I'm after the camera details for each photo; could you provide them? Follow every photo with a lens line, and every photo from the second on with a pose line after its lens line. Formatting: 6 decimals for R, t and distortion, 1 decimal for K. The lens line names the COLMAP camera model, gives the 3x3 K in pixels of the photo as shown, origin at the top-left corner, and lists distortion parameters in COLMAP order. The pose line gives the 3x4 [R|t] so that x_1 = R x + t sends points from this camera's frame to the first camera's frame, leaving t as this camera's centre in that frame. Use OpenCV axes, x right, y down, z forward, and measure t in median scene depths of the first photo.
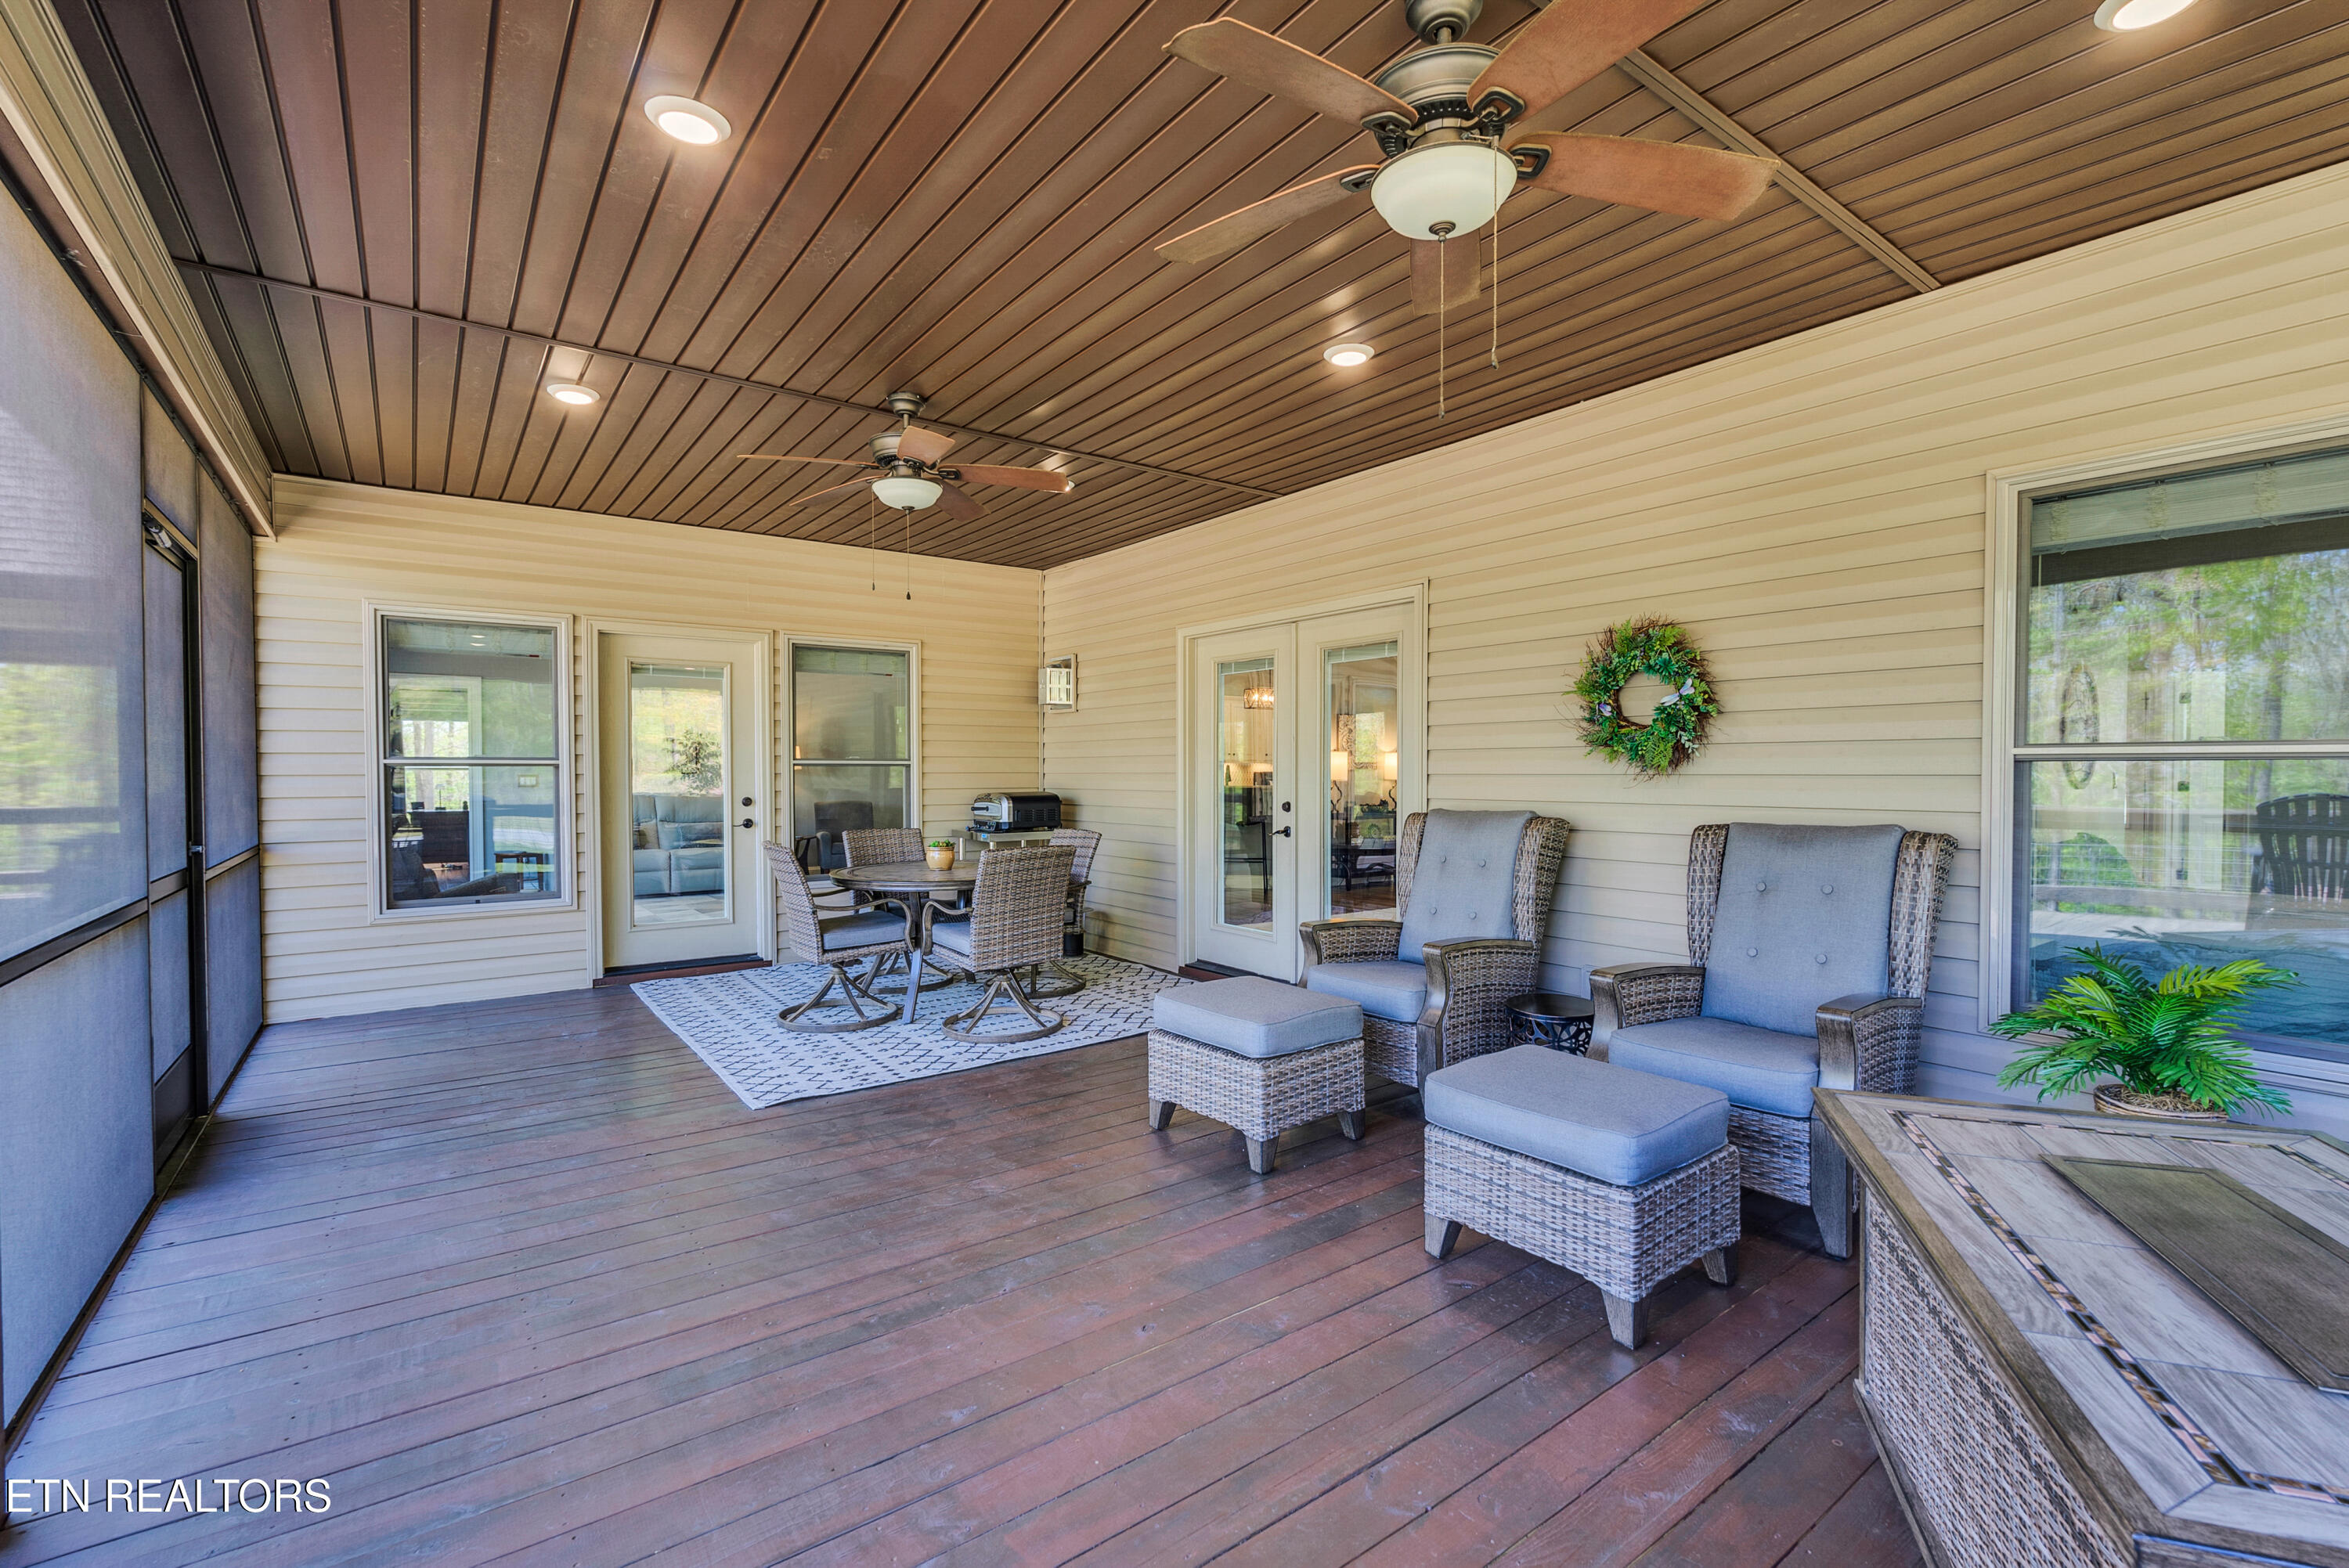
lens RADIAL K [[1034.4, 0, 1165.7], [0, 1034.4, 783.7], [0, 0, 1]] dist [-0.008593, 0.000797]
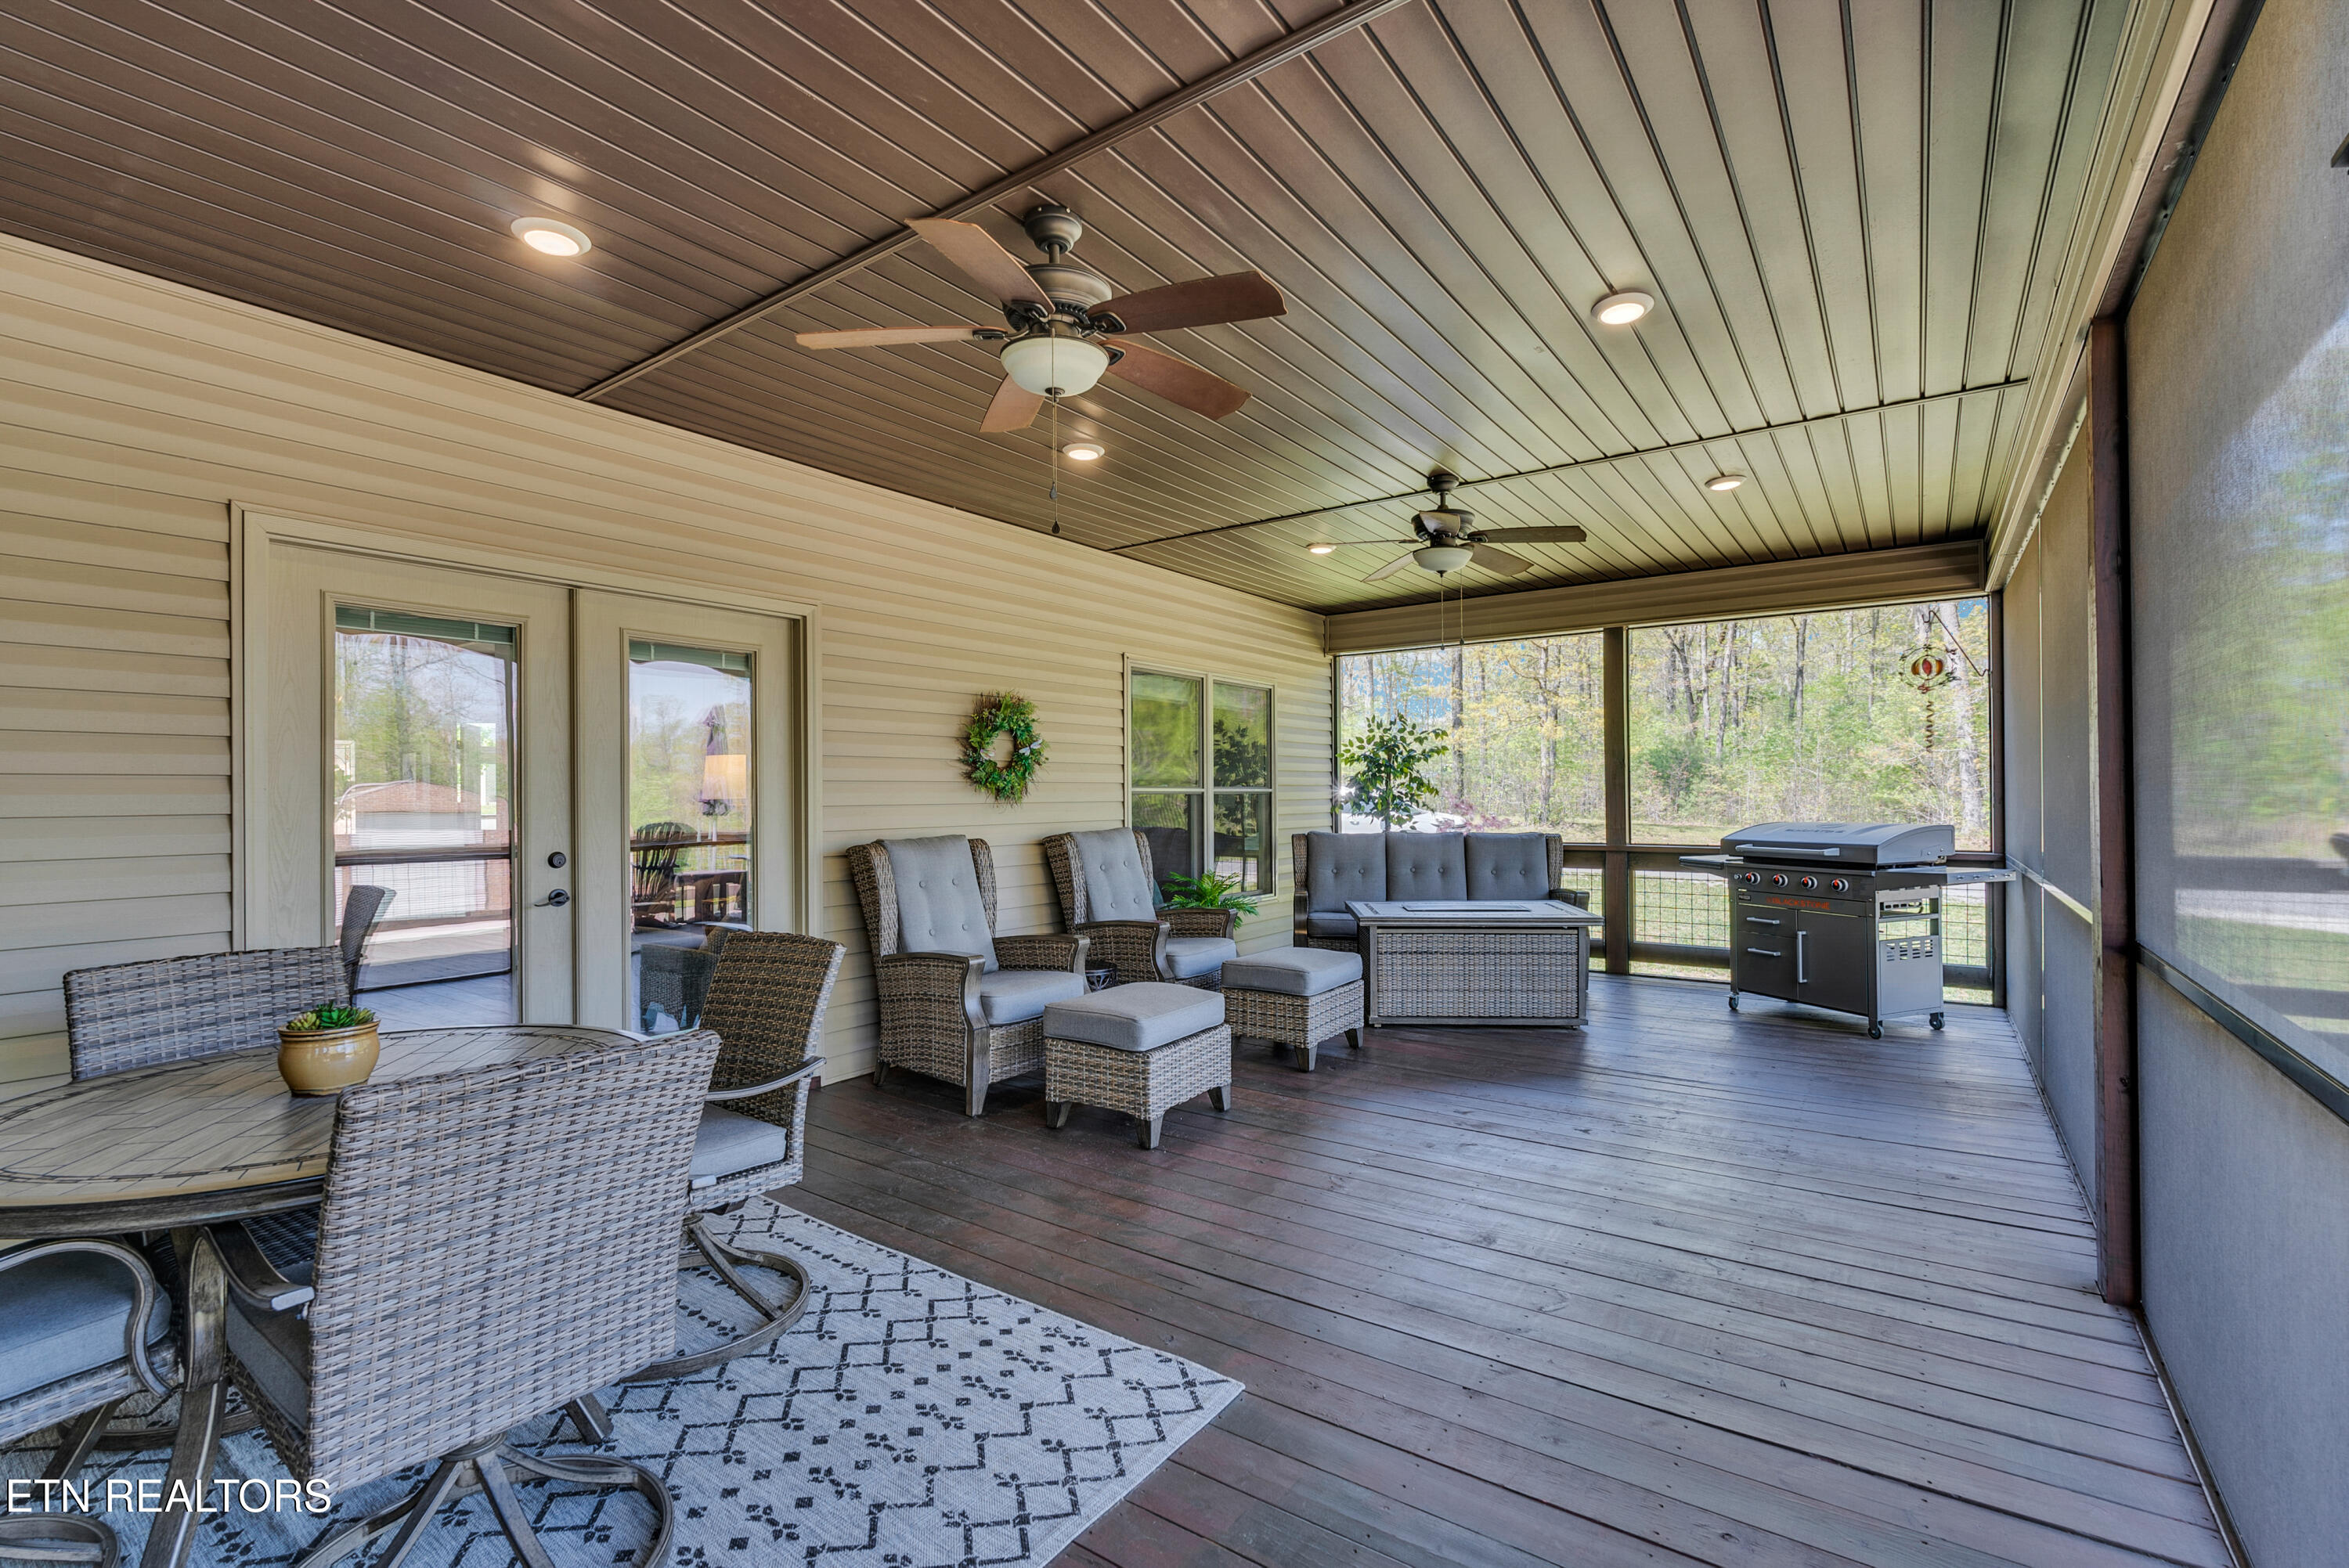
lens RADIAL K [[1034.4, 0, 1165.8], [0, 1034.4, 784.5], [0, 0, 1]] dist [-0.008593, 0.000797]
pose [[-0.303499, 0.000815, 0.952831, -0.881680], [0.012861, 0.999912, 0.003241, -0.033181], [-0.952745, 0.013238, -0.303483, 1.128570]]
